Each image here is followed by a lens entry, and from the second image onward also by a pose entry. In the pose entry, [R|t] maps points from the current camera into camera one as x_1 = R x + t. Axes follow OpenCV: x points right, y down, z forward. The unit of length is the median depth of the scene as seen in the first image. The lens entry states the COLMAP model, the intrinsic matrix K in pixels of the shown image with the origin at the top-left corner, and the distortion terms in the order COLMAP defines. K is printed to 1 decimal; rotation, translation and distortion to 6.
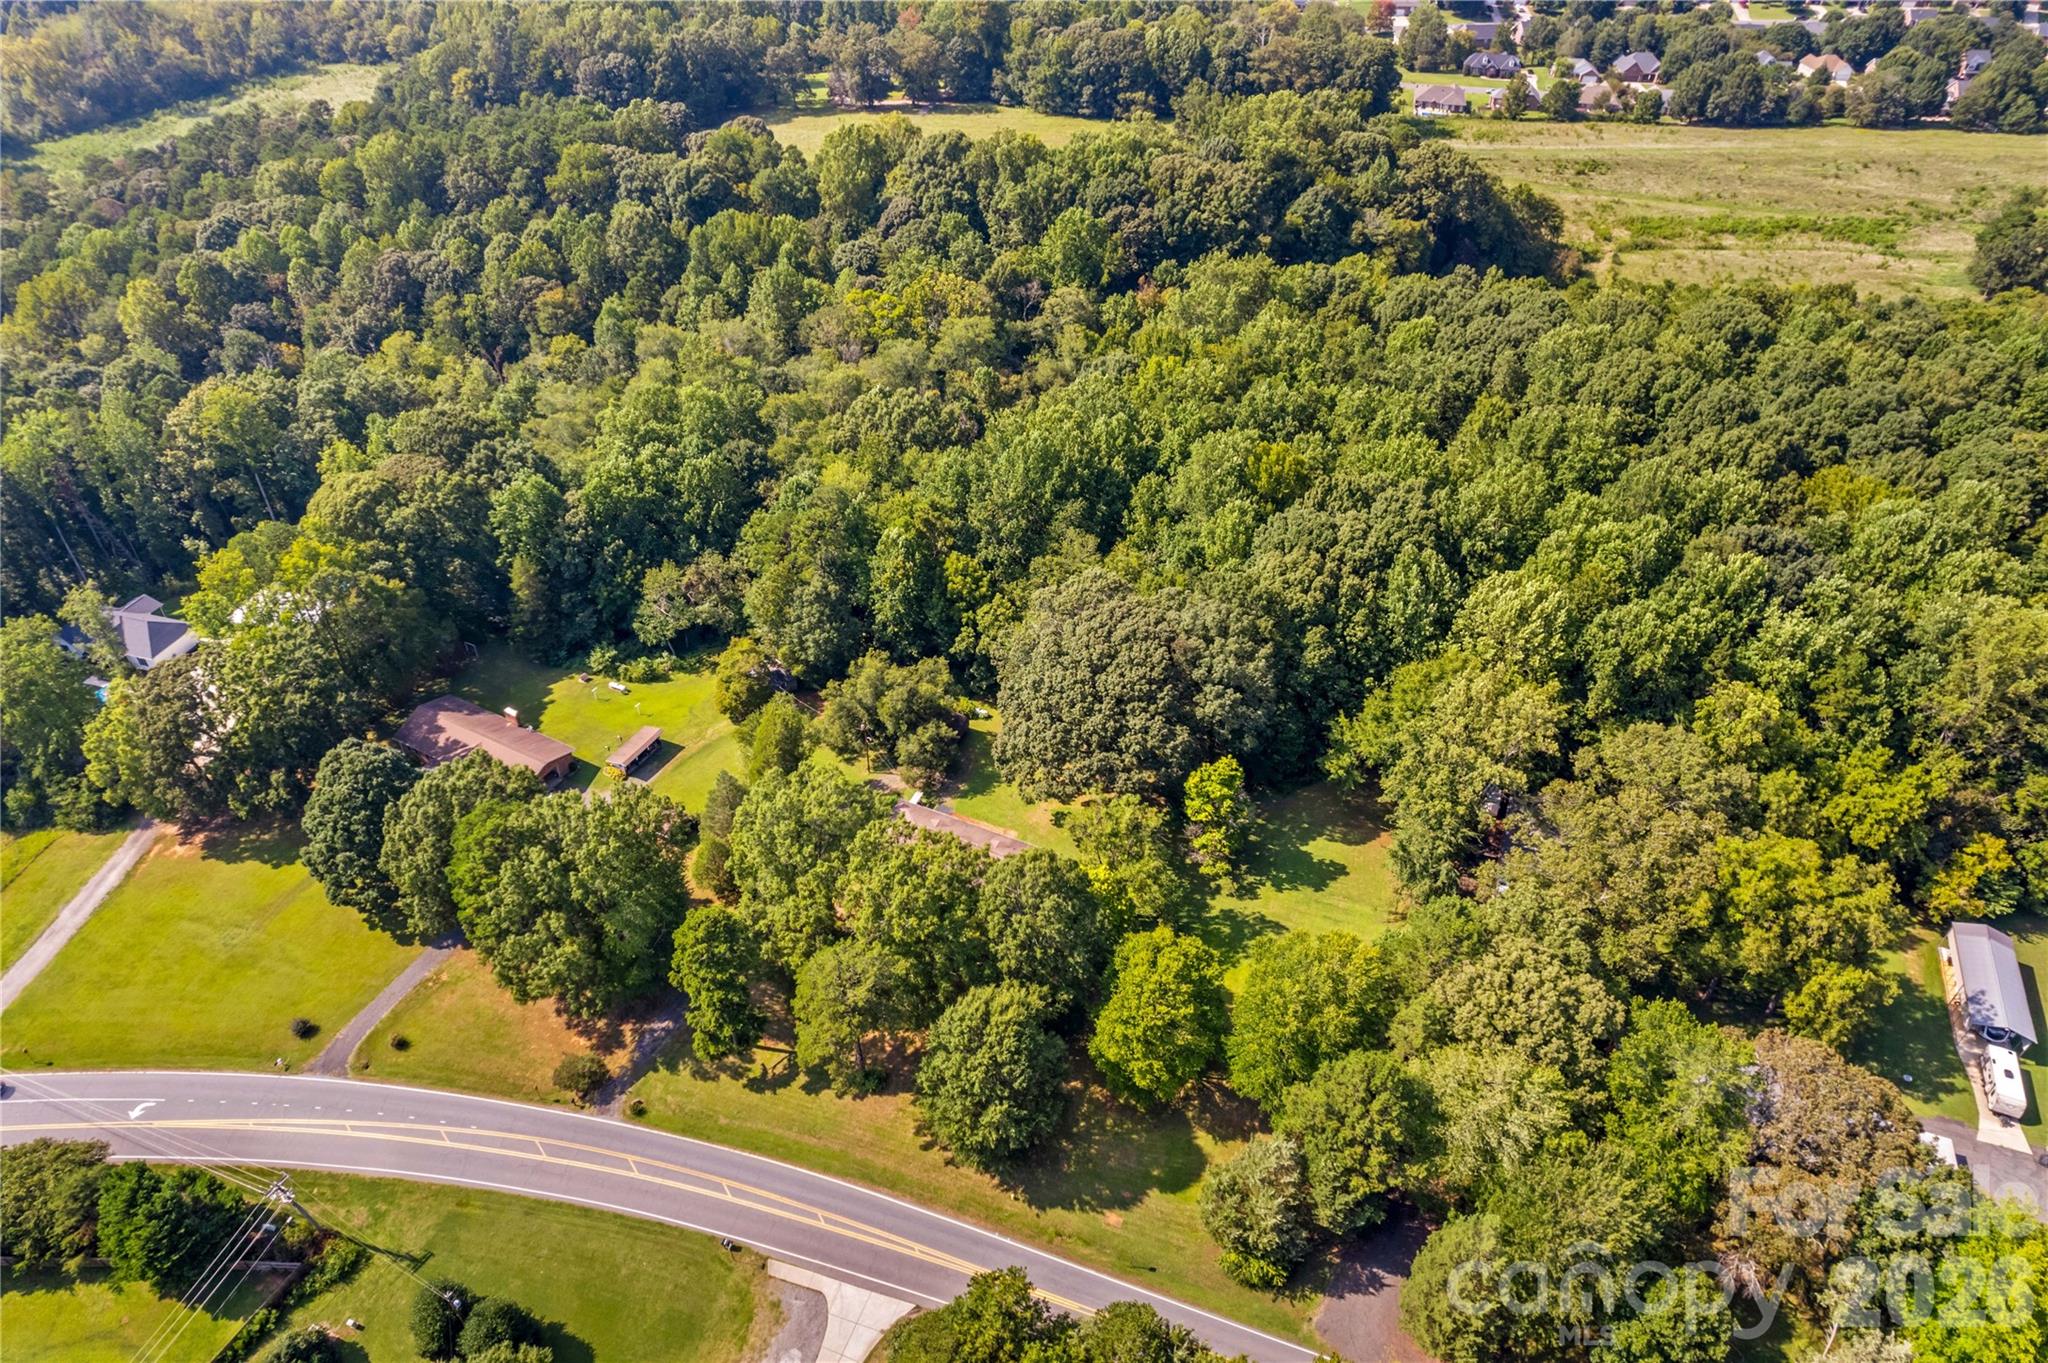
lens RADIAL K [[1301.6, 0, 1017.5], [0, 1301.6, 673.8], [0, 0, 1]] dist [-0.074346, 0.063841]
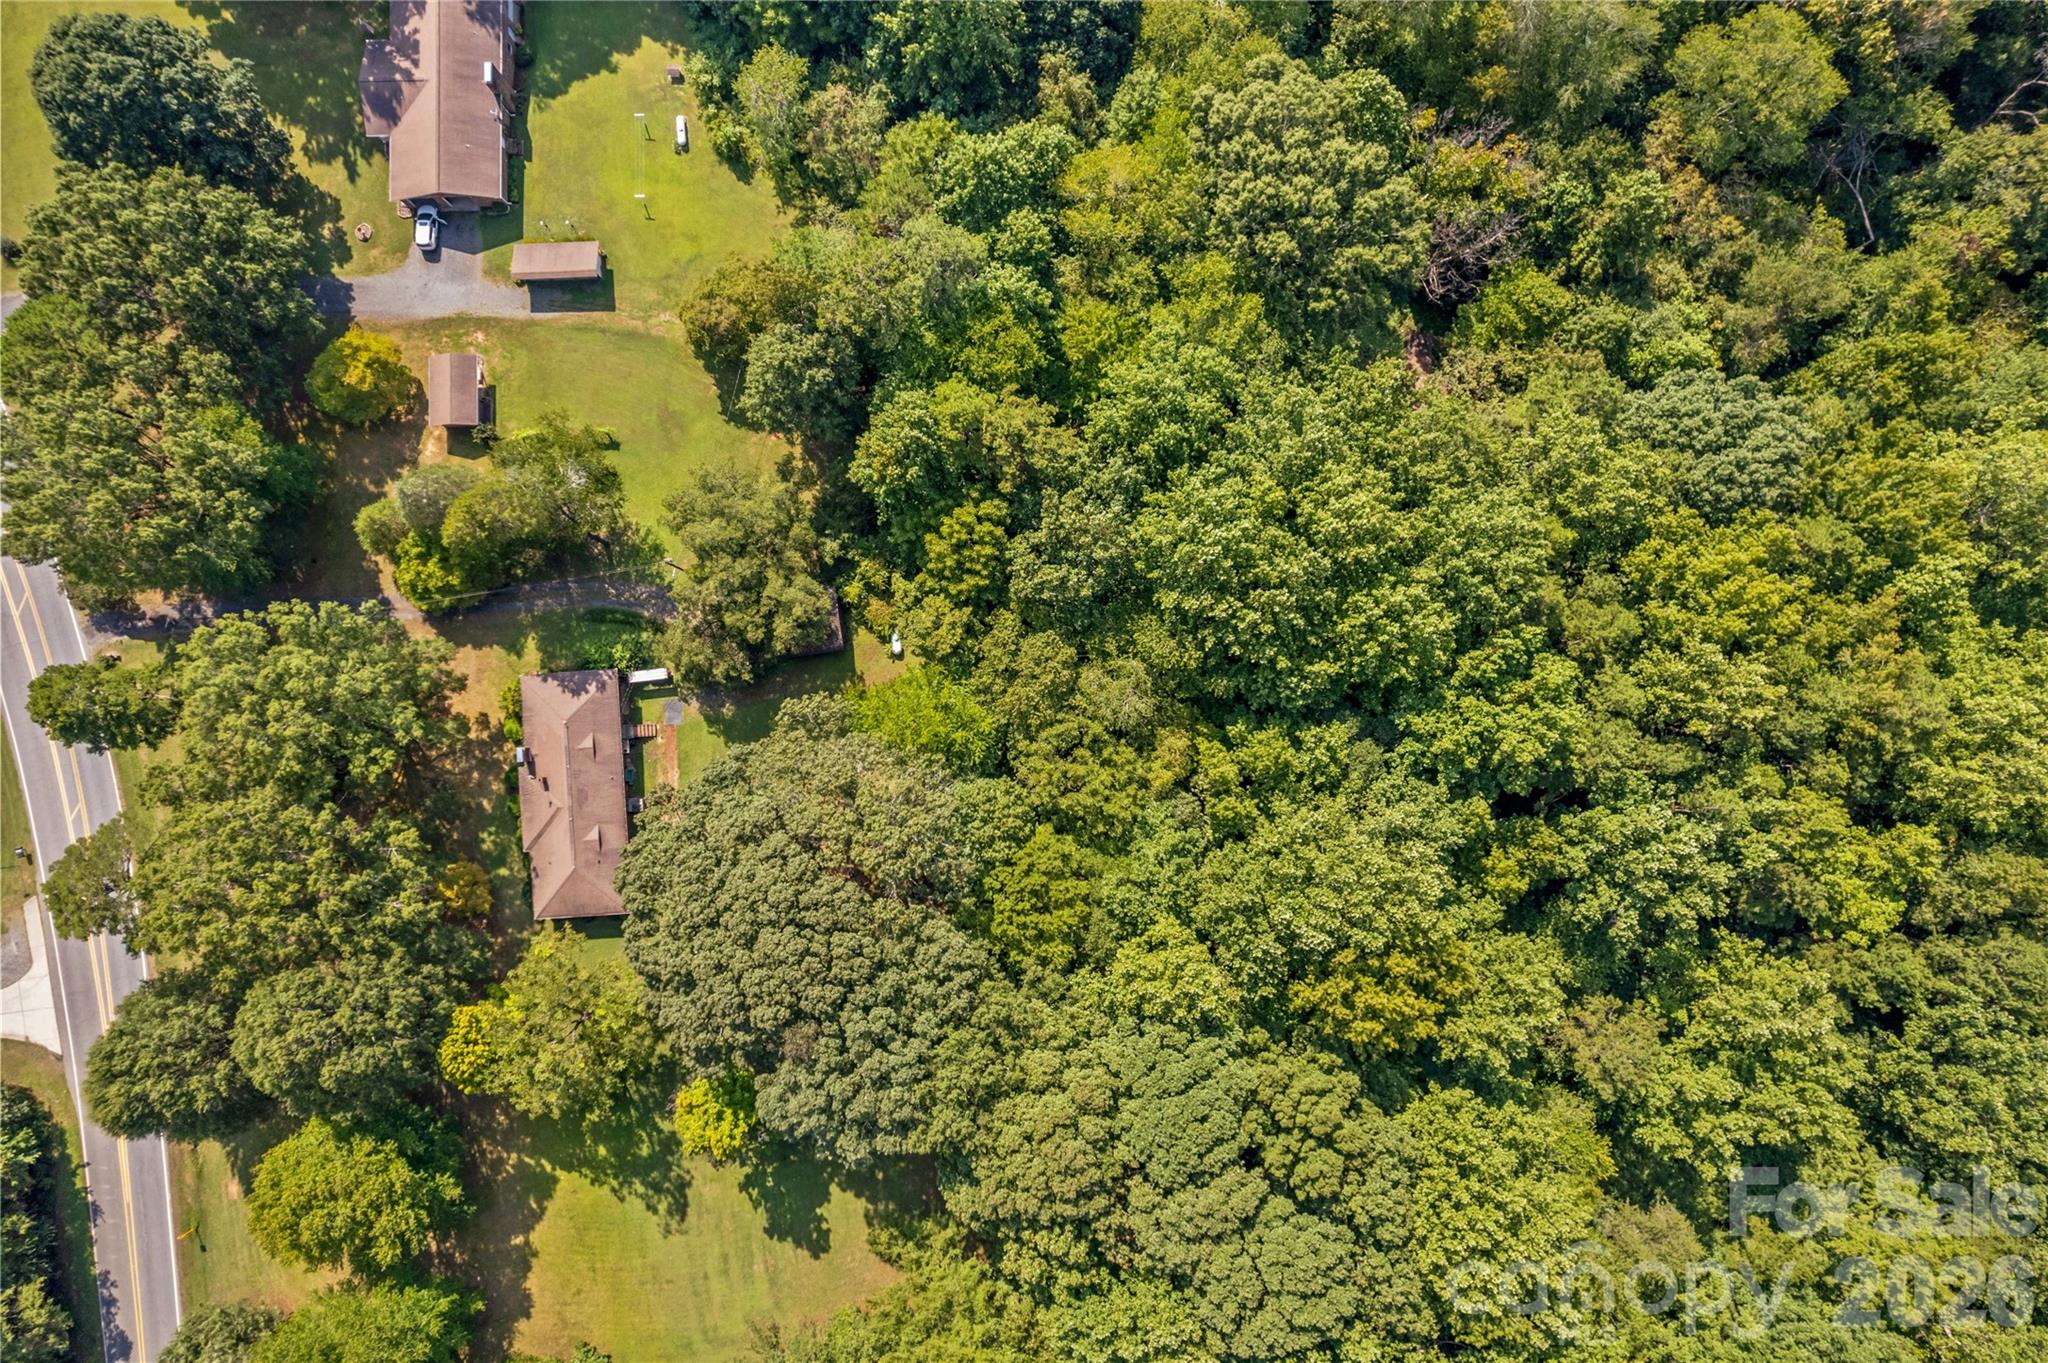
lens RADIAL K [[1317.5, 0, 1020.2], [0, 1317.5, 673.6], [0, 0, 1]] dist [-0.066923, 0.060060]
pose [[0.487063, 0.872423, -0.040597, 0.041753], [-0.544652, 0.339753, 0.766761, -0.491645], [0.682733, -0.351350, 0.640648, 0.595101]]
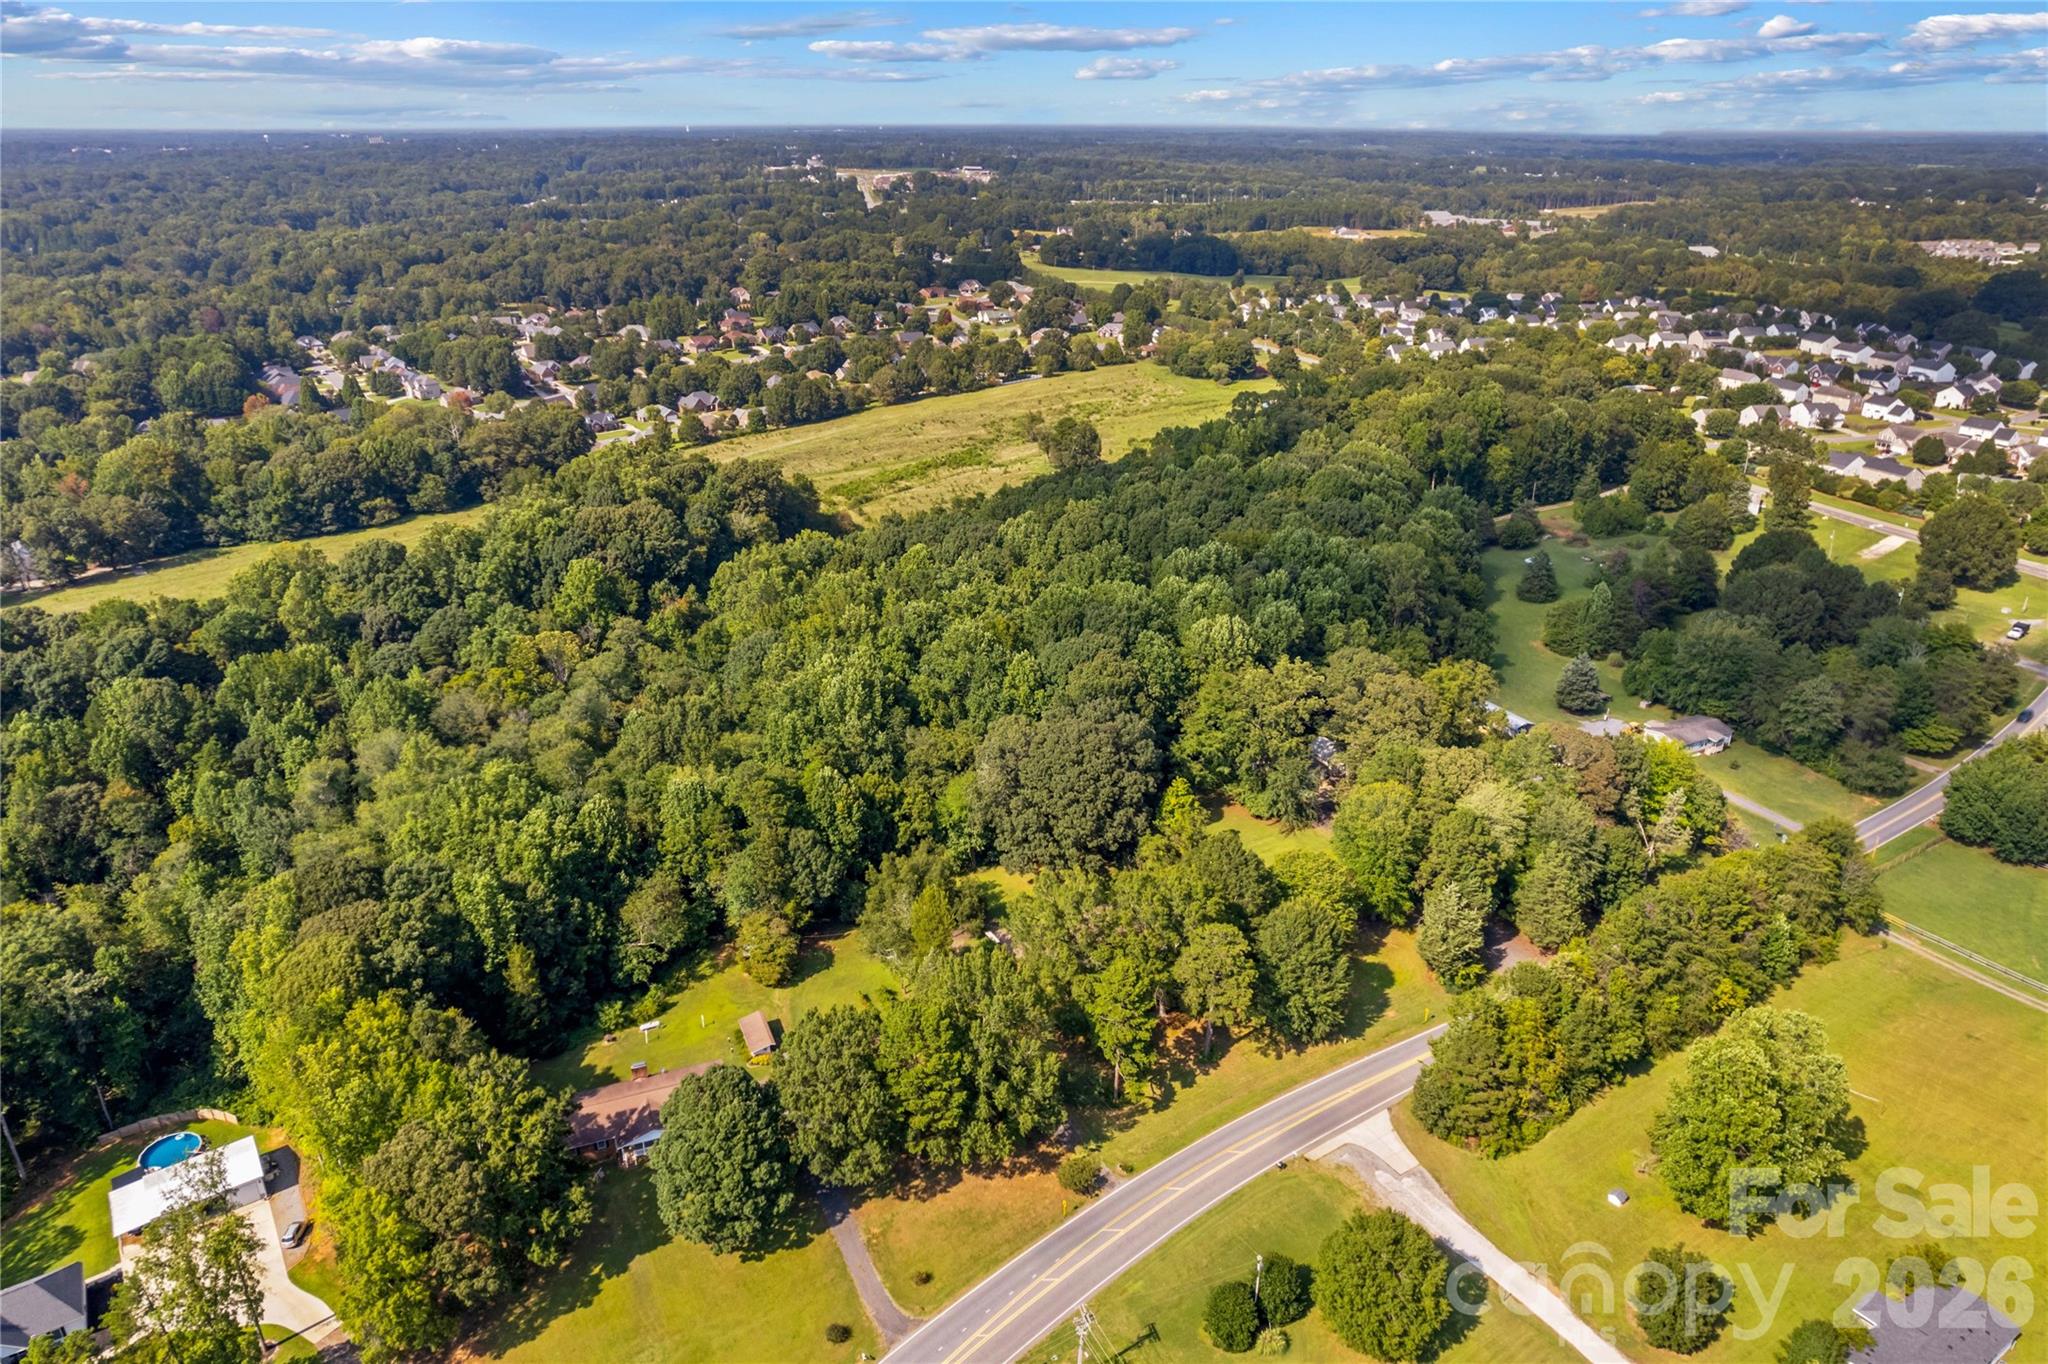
lens RADIAL K [[1317.5, 0, 1020.2], [0, 1317.5, 674.1], [0, 0, 1]] dist [-0.066923, 0.060060]
pose [[0.643537, -0.309344, 0.700119, -0.745828], [0.488337, 0.870280, -0.064342, -0.022028], [-0.589395, 0.383300, 0.711122, 0.012173]]
